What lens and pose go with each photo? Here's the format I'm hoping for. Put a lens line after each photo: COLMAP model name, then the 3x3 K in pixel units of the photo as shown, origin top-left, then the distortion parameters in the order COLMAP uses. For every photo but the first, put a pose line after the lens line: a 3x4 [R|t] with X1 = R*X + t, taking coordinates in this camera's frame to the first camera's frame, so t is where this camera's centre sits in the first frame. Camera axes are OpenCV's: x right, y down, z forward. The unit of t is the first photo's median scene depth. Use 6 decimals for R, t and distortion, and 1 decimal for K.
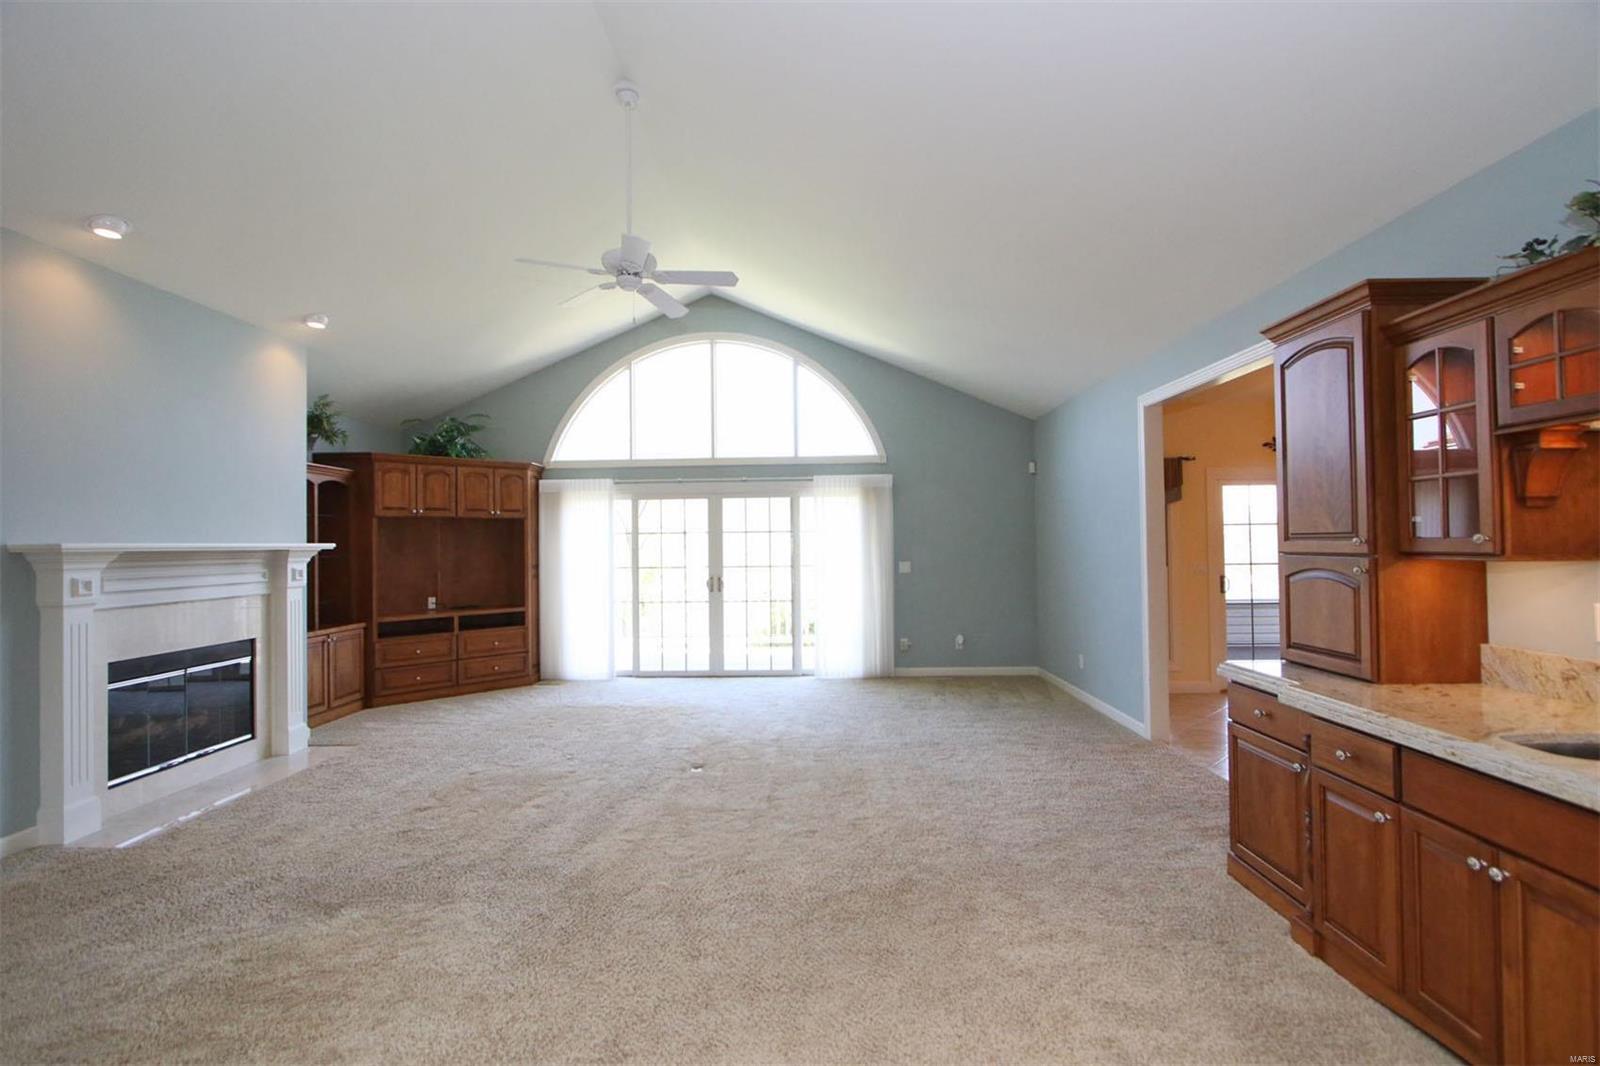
lens RADIAL K [[726.2, 0, 801.7], [0, 726.2, 526.2], [0, 0, 1]] dist [-0.020326, -0.000766]
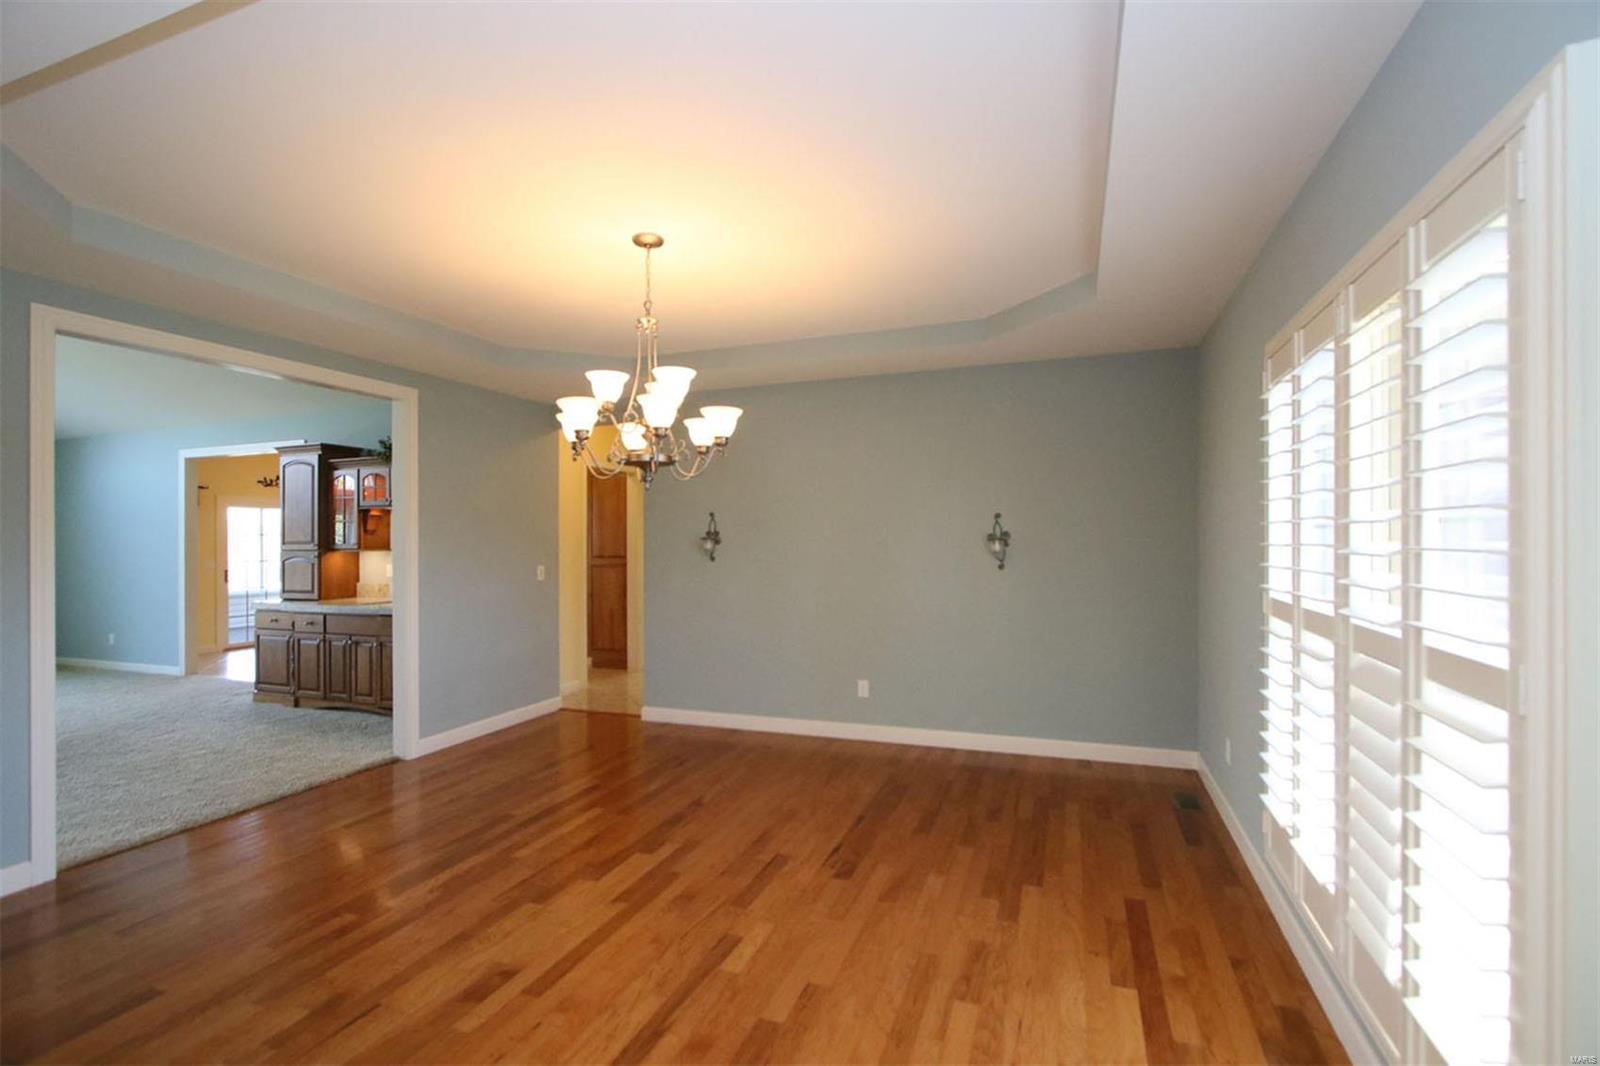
lens RADIAL K [[726.2, 0, 801.7], [0, 726.2, 526.2], [0, 0, 1]] dist [-0.020326, -0.000766]
pose [[0.315835, 0.023897, 0.948513, -1.031022], [-0.013791, 0.999693, -0.020595, -0.015466], [-0.948714, -0.006576, 0.316068, -1.358135]]
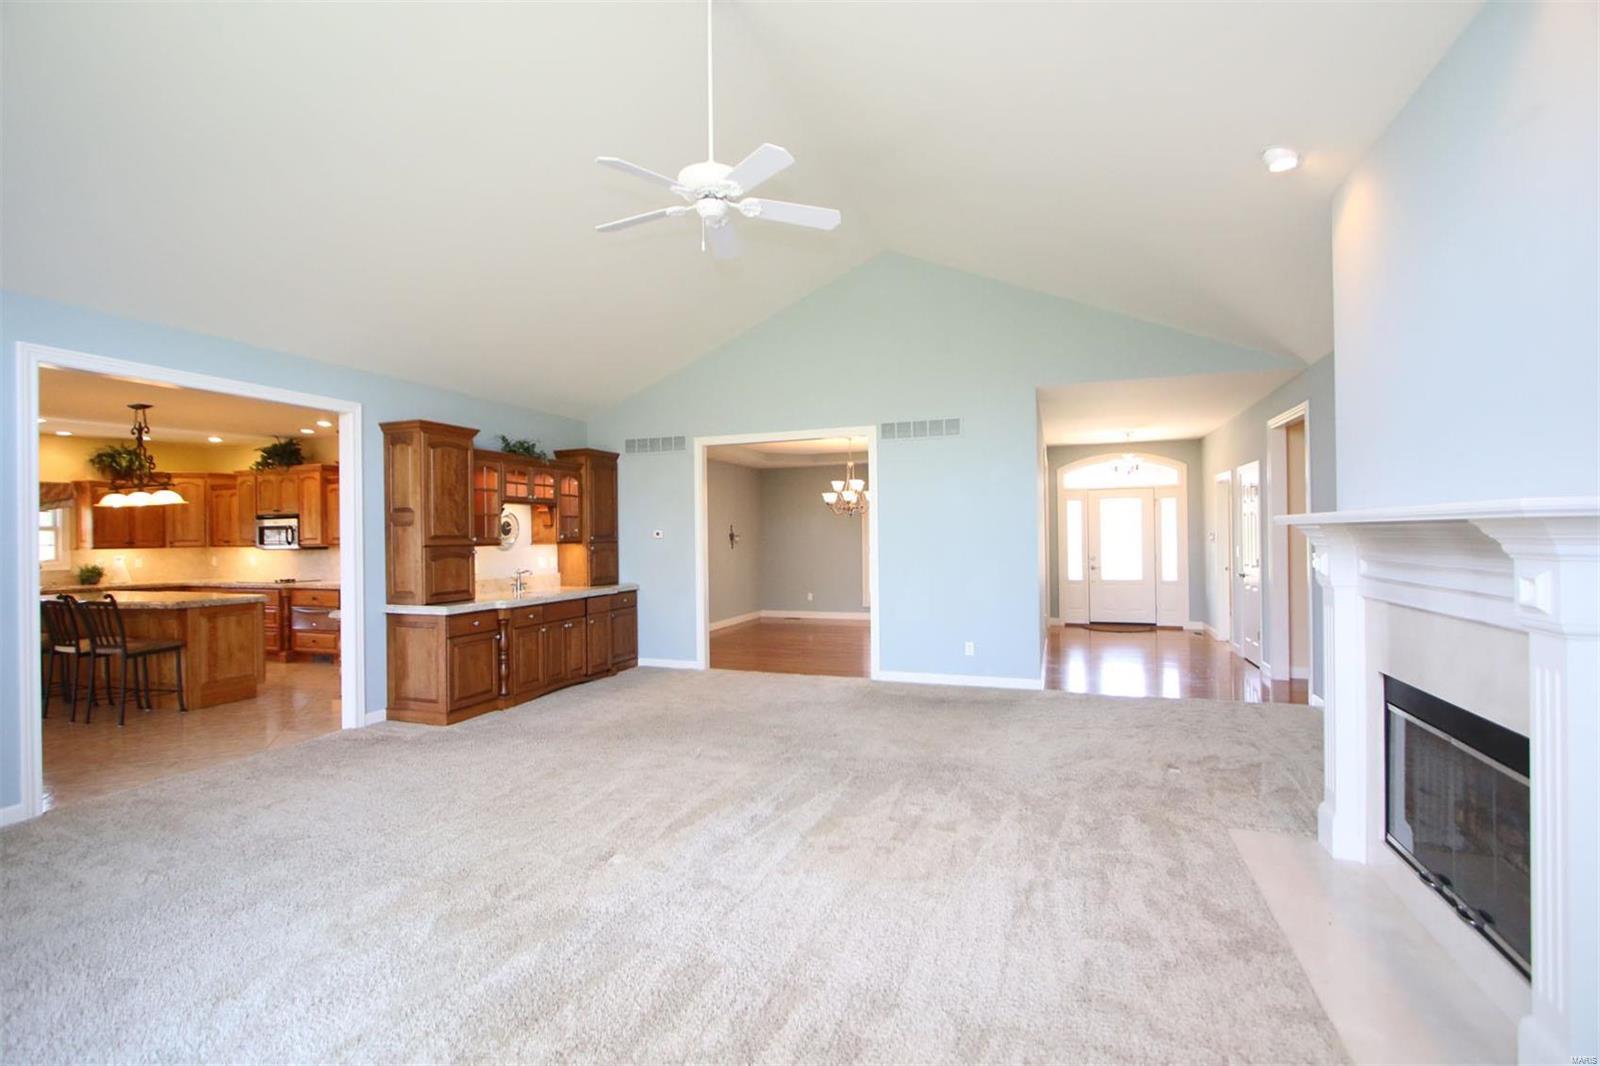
lens RADIAL K [[726.2, 0, 801.7], [0, 726.2, 526.2], [0, 0, 1]] dist [-0.020326, -0.000766]
pose [[-0.949936, 0.027396, 0.311240, -0.906258], [0.017645, 0.999263, -0.034102, 0.072423], [-0.311945, -0.026902, -0.949719, 2.738047]]
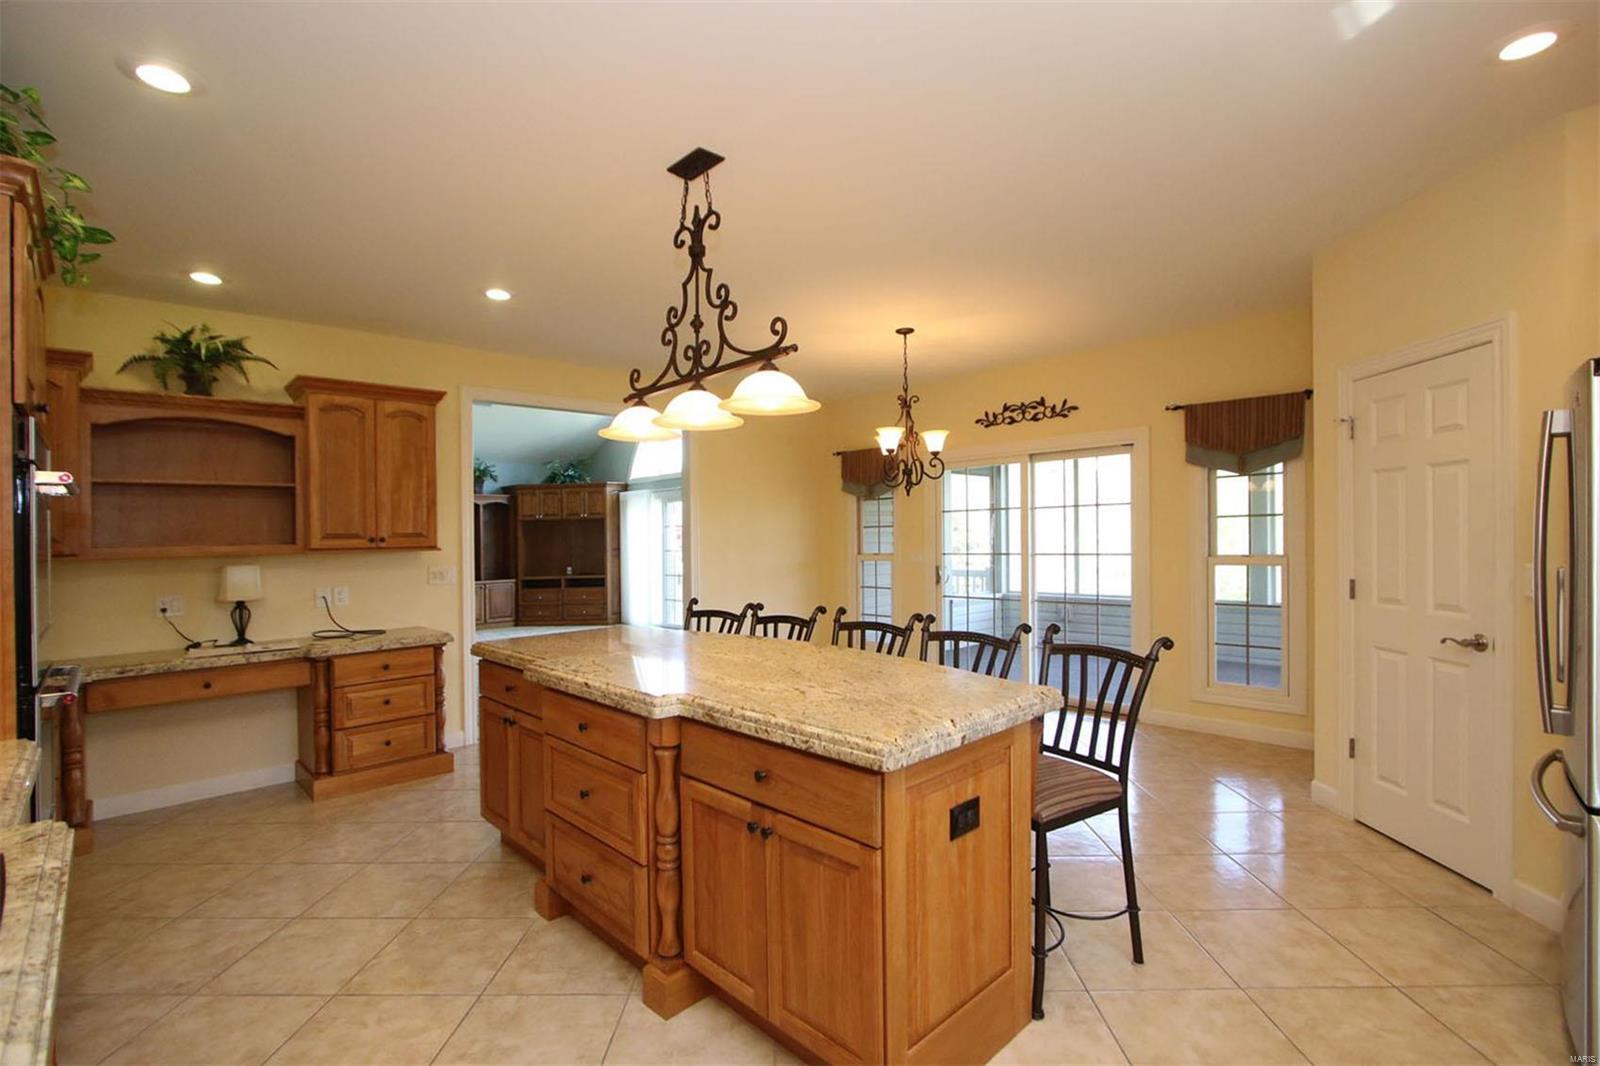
lens RADIAL K [[726.2, 0, 801.7], [0, 726.2, 526.2], [0, 0, 1]] dist [-0.020326, -0.000766]
pose [[0.711018, -0.012632, -0.703061, 2.840923], [0.027784, 0.999563, 0.010139, 0.004480], [0.702625, -0.026743, 0.711058, 0.516654]]
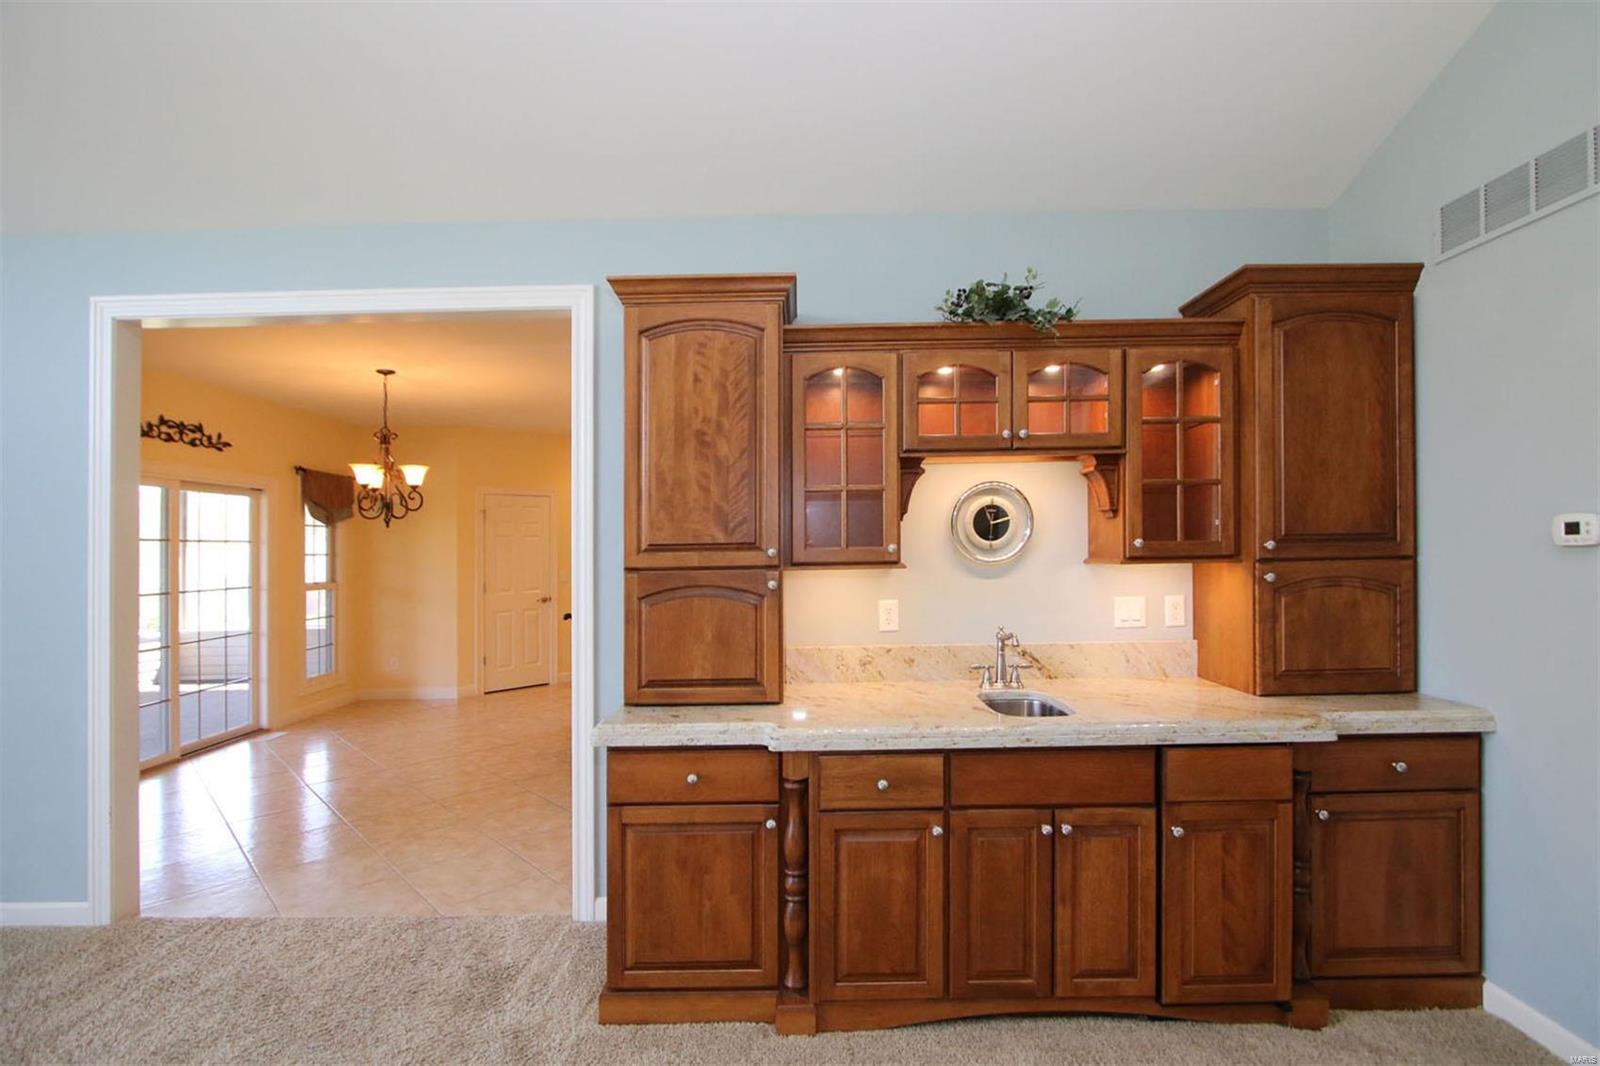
lens RADIAL K [[727.4, 0, 795.5], [0, 727.4, 543.0], [0, 0, 1]] dist [-0.012440, 0.000311]
pose [[-0.011818, 0.016893, 0.999787, -0.144444], [-0.004395, 0.999847, -0.016946, 0.023005], [-0.999921, -0.004594, -0.011742, 0.923399]]
